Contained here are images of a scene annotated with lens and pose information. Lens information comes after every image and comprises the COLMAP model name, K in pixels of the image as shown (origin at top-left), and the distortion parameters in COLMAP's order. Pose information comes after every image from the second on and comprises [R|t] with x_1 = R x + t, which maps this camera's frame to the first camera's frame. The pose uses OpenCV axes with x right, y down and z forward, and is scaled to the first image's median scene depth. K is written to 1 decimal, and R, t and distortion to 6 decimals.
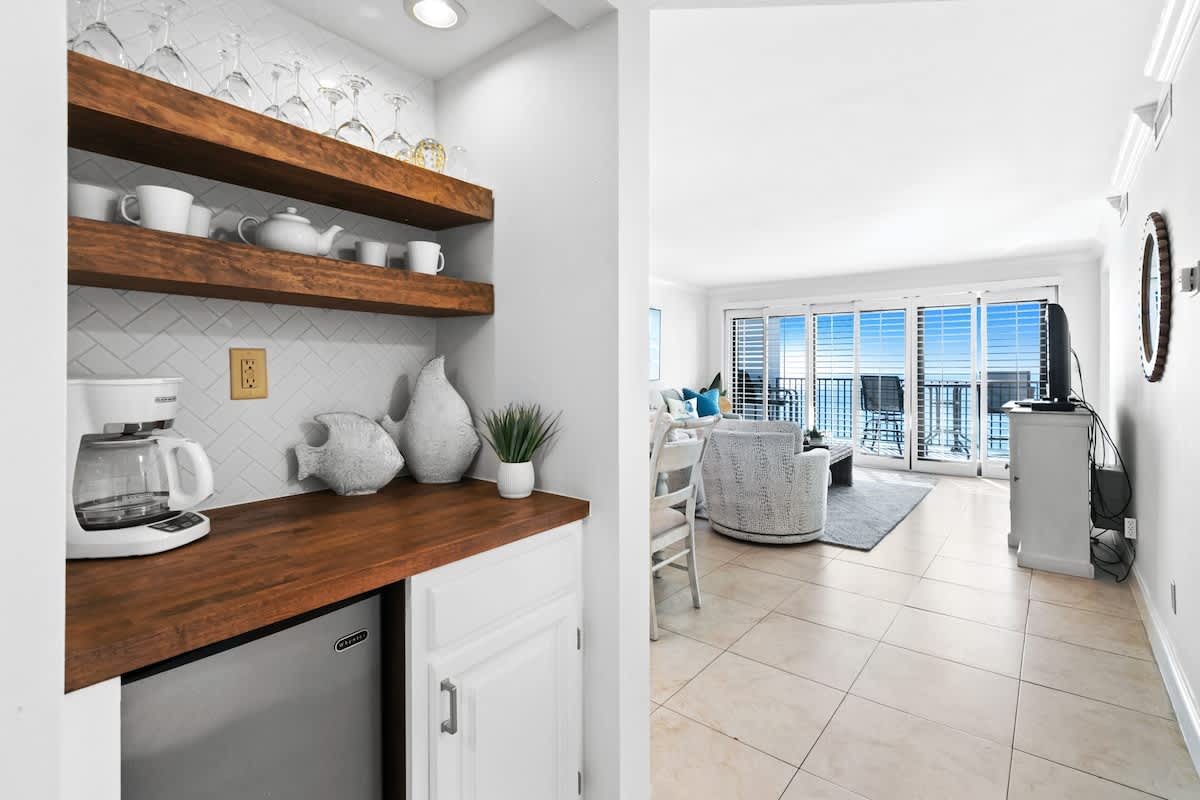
lens RADIAL K [[567.1, 0, 605.2], [0, 567.1, 379.7], [0, 0, 1]] dist [0.000223, -0.000325]
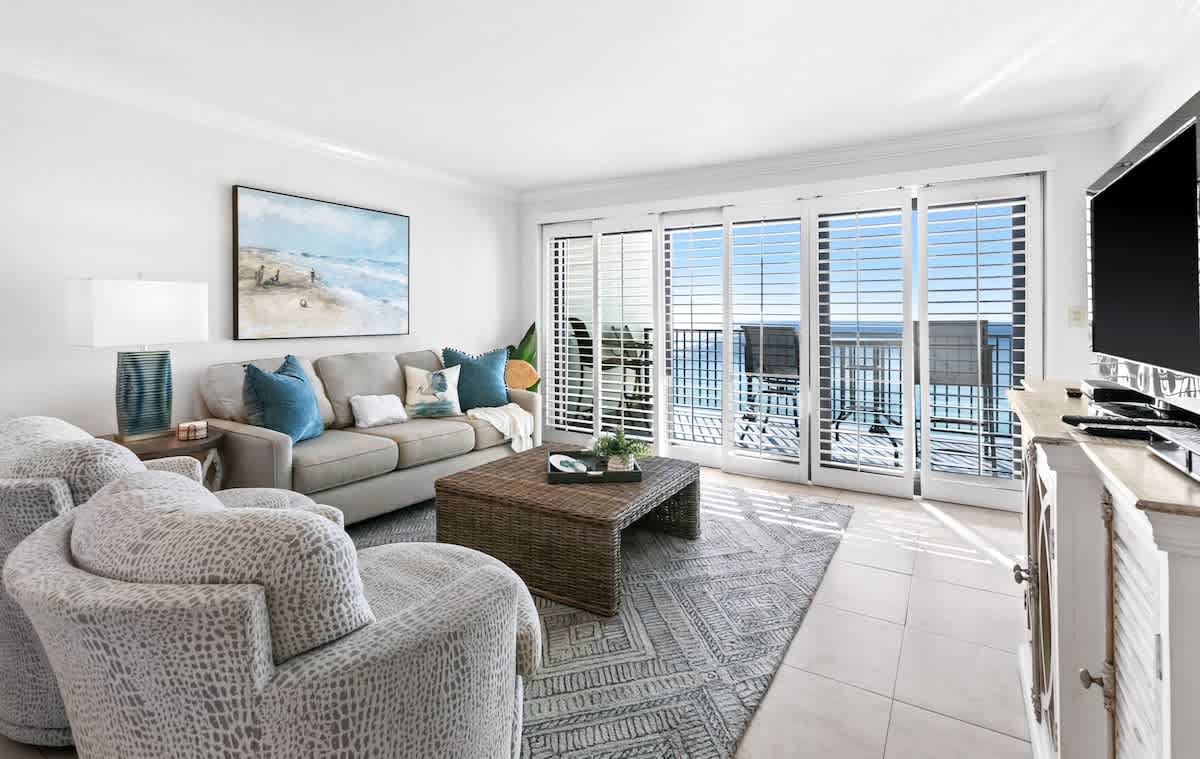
lens RADIAL K [[565.9, 0, 615.0], [0, 565.9, 319.6], [0, 0, 1]] dist [-0.000796, 0.000288]
pose [[0.991357, 0.001669, 0.131178, 0.245945], [0.000152, 0.999904, -0.013866, -0.006923], [-0.131189, 0.013766, 0.991262, 0.414454]]
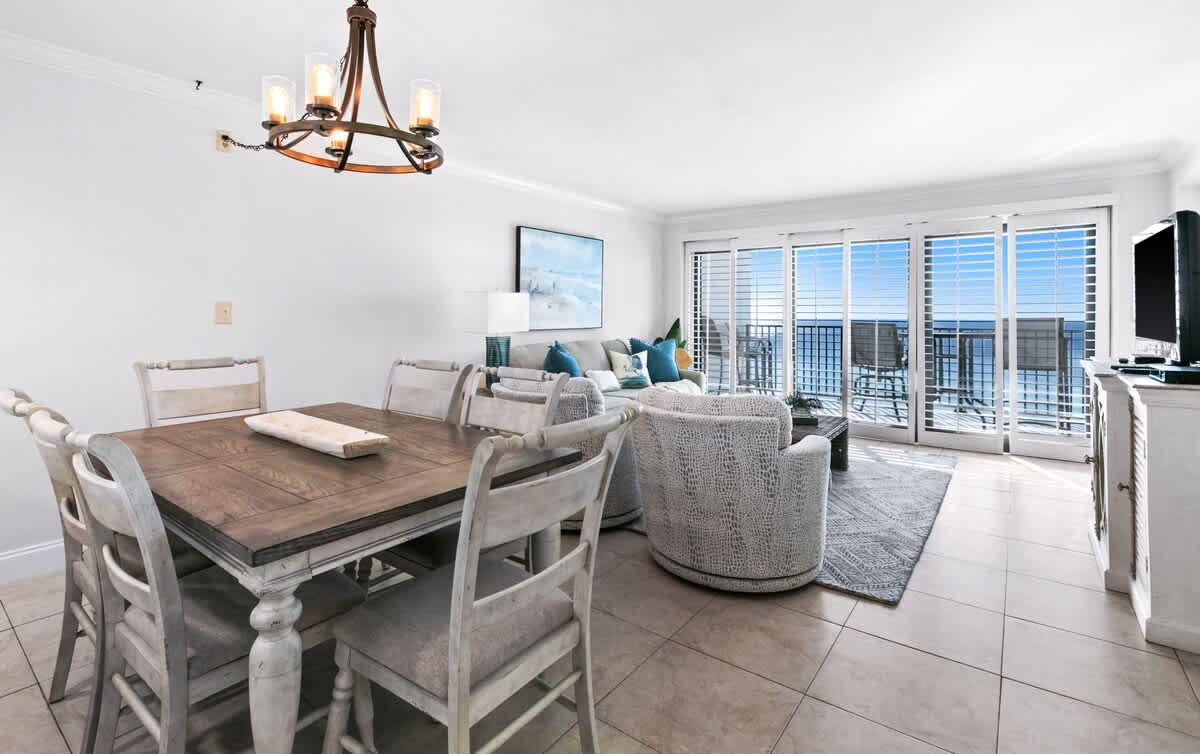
lens RADIAL K [[575.1, 0, 593.1], [0, 575.1, 317.8], [0, 0, 1]] dist [0.000841, -0.000205]
pose [[0.999428, 0.001891, 0.033763, 0.061168], [-0.001449, 0.999913, -0.013124, -0.003172], [-0.033785, 0.013067, 0.999344, 0.210119]]
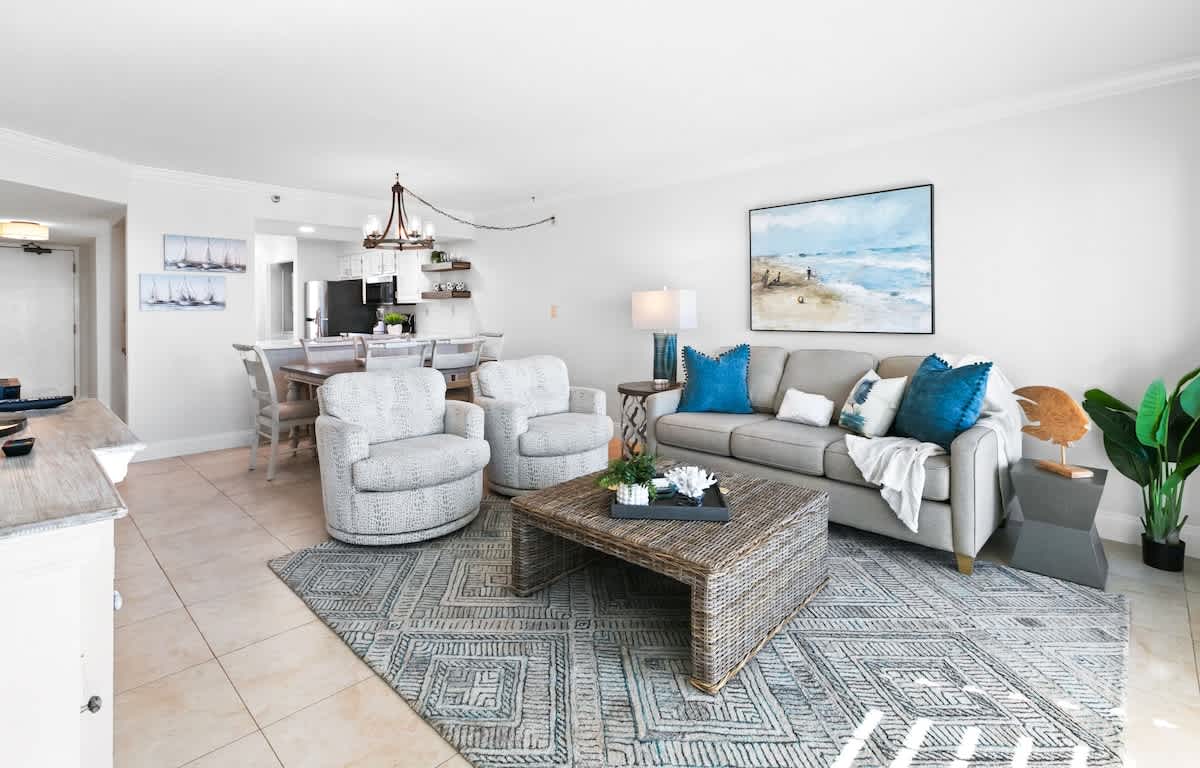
lens RADIAL K [[566.2, 0, 579.7], [0, 566.2, 314.3], [0, 0, 1]] dist [-0.000277, -0.000059]
pose [[-0.106905, 0.006396, -0.994249, 0.622654], [-0.013734, 0.999874, 0.007909, -0.015948], [0.994174, 0.014501, -0.106804, 0.808301]]
